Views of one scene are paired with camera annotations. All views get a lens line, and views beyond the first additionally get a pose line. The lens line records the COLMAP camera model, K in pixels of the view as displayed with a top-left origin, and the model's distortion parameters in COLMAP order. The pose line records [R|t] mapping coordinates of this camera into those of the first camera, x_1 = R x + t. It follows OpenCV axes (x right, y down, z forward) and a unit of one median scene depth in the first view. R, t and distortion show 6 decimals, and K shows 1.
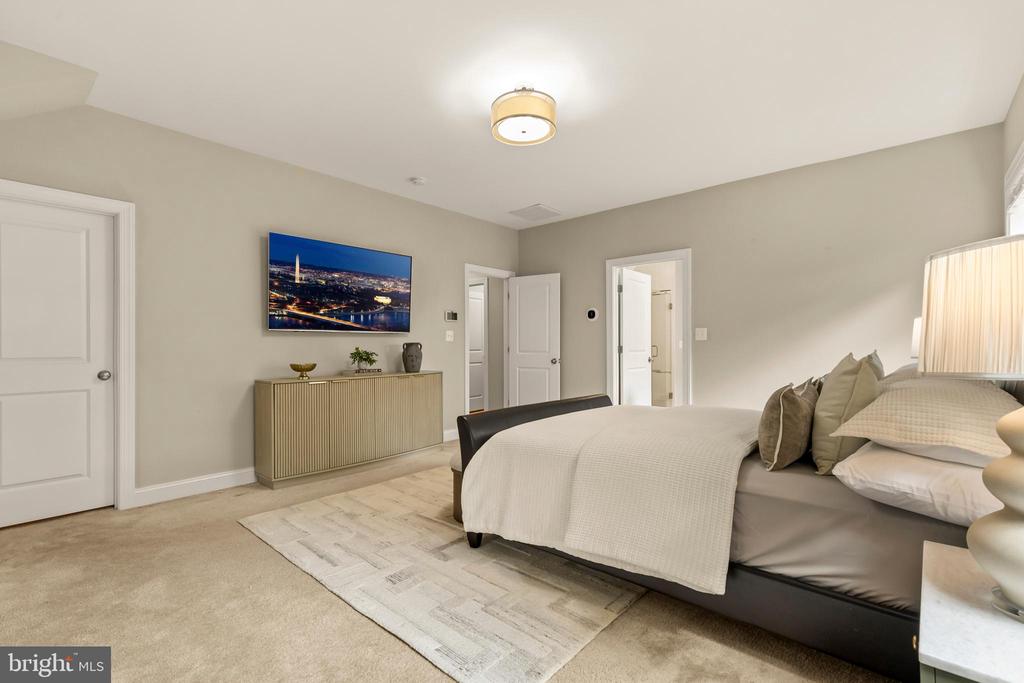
lens RADIAL K [[458.9, 0, 513.5], [0, 458.9, 345.0], [0, 0, 1]] dist [0.005057, -0.000593]
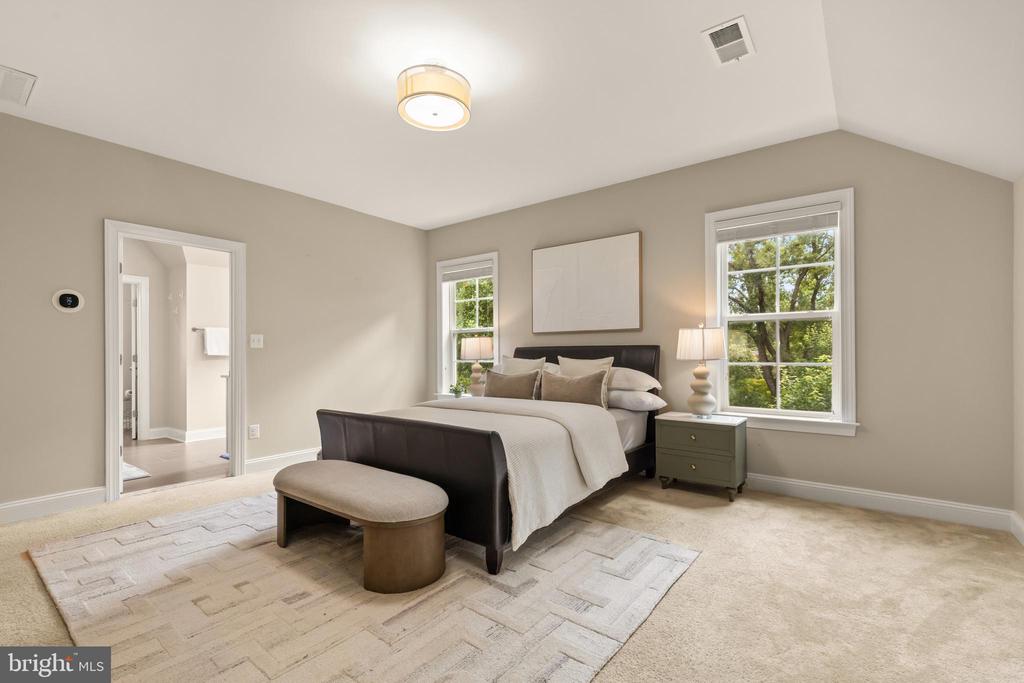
lens RADIAL K [[458.9, 0, 512.7], [0, 458.9, 346.4], [0, 0, 1]] dist [0.005057, -0.000593]
pose [[-0.064419, 0.019954, 0.997723, -1.034378], [0.003726, 0.999798, -0.019755, 0.012886], [-0.997916, 0.002444, -0.064480, 1.063420]]
